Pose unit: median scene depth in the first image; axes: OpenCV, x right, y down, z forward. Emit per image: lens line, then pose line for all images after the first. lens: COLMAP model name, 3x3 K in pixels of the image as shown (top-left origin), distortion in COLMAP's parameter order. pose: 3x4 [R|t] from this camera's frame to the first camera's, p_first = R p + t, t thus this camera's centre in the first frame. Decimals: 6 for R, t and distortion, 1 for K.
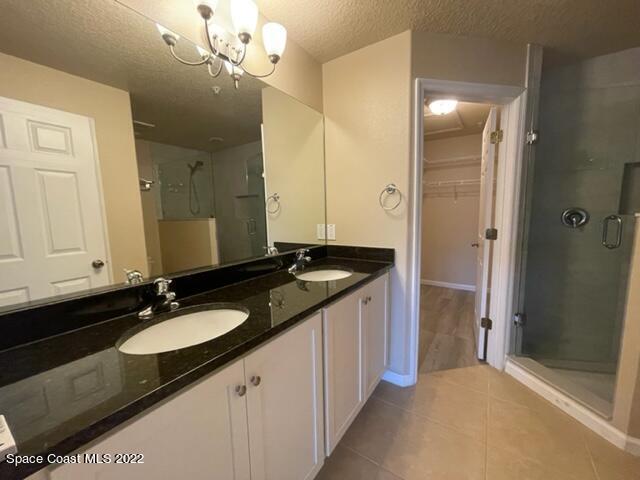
lens RADIAL K [[259.3, 0, 322.9], [0, 259.3, 244.1], [0, 0, 1]] dist [-0.001043, 0.000091]
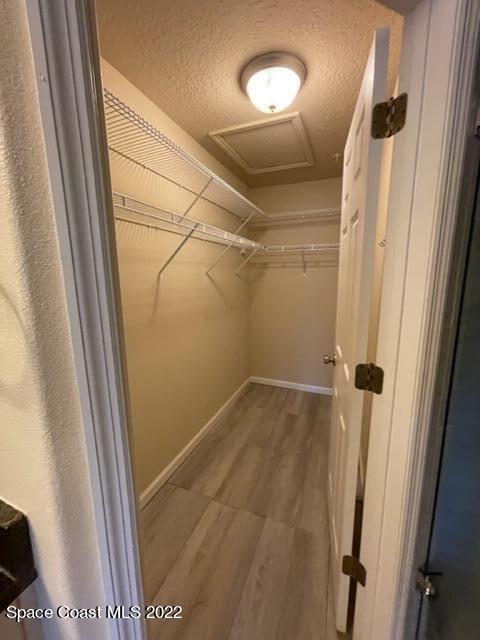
lens RADIAL K [[259.3, 0, 237.6], [0, 259.3, 318.6], [0, 0, 1]] dist [-0.001043, 0.000091]
pose [[0.981398, -0.021092, 0.190821, 0.288324], [0.012944, 0.998954, 0.043846, -0.114447], [-0.191547, -0.040560, 0.980645, 0.495664]]
